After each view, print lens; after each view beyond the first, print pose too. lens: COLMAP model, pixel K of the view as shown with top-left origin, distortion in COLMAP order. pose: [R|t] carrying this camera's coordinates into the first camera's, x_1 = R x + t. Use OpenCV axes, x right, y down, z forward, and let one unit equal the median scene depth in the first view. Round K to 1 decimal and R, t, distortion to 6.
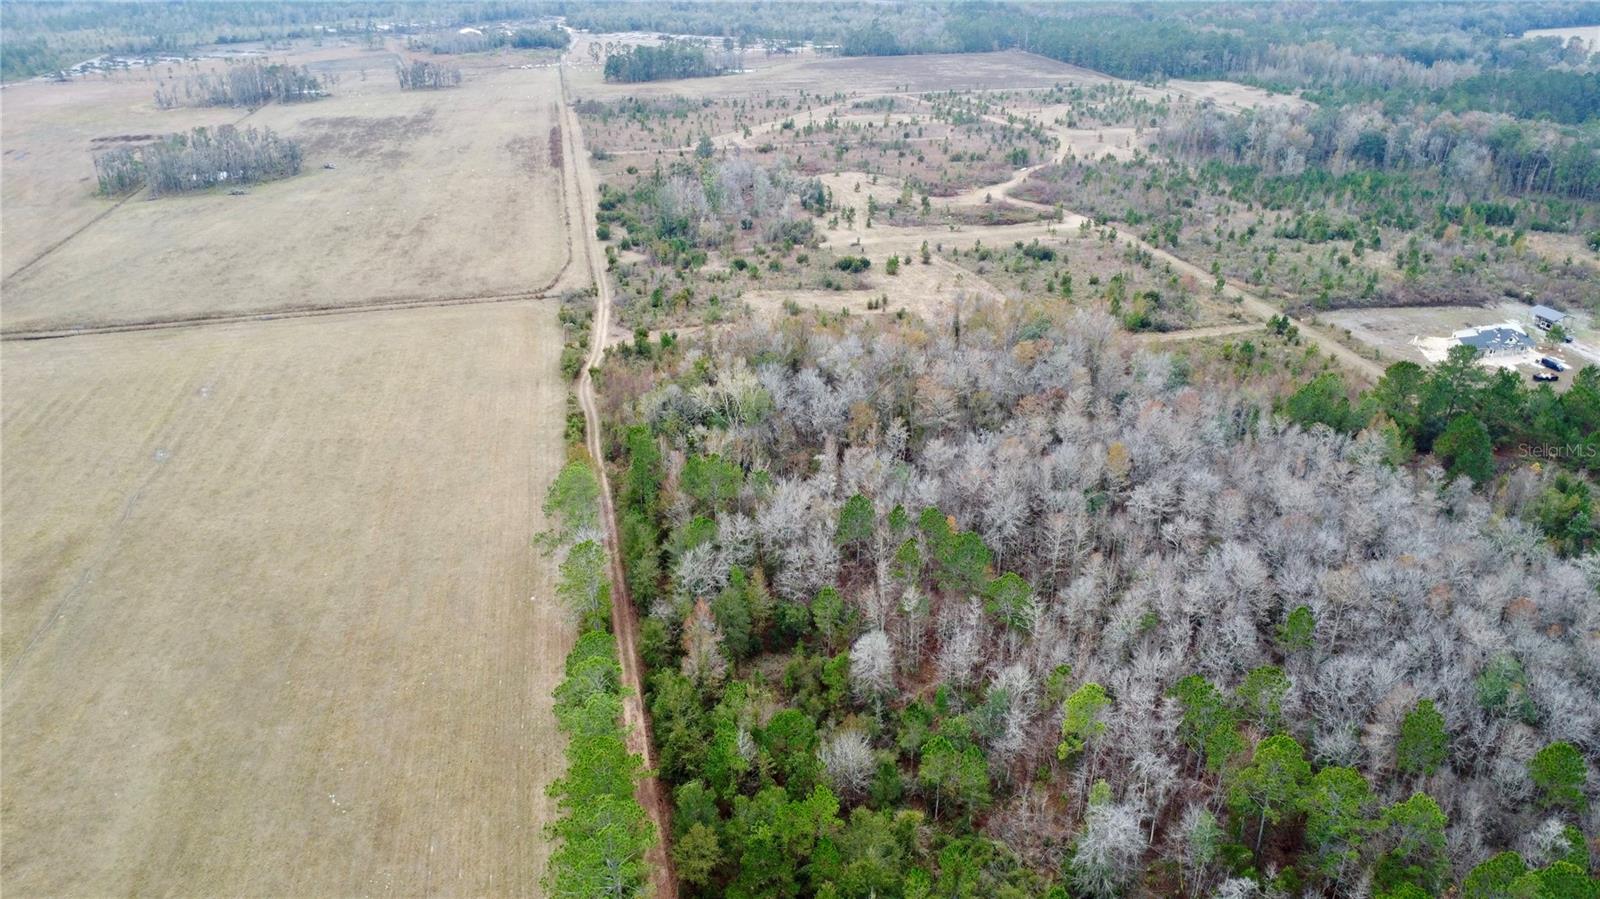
lens RADIAL K [[1155.1, 0, 800.0], [0, 1155.1, 449.5], [0, 0, 1]] dist [-0.027430, -0.007981]
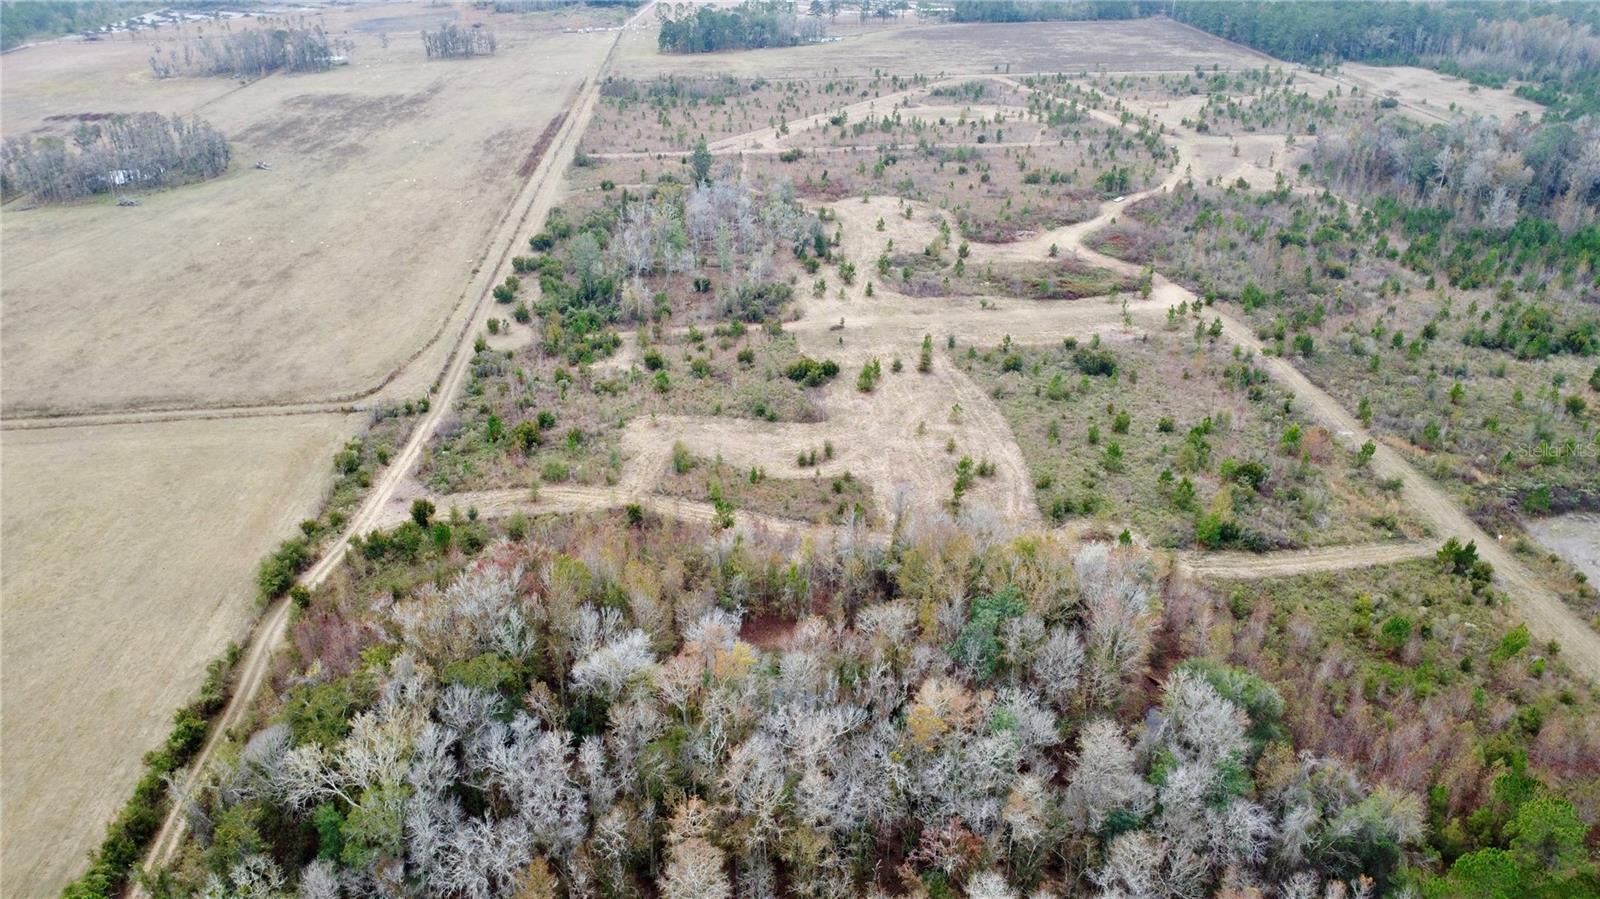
lens RADIAL K [[1155.1, 0, 800.0], [0, 1155.1, 449.5], [0, 0, 1]] dist [-0.027430, -0.007981]
pose [[0.990664, 0.059853, -0.122482, 0.094268], [-0.054604, 0.997458, 0.045775, -0.108918], [0.124910, -0.038659, 0.991415, 0.237230]]
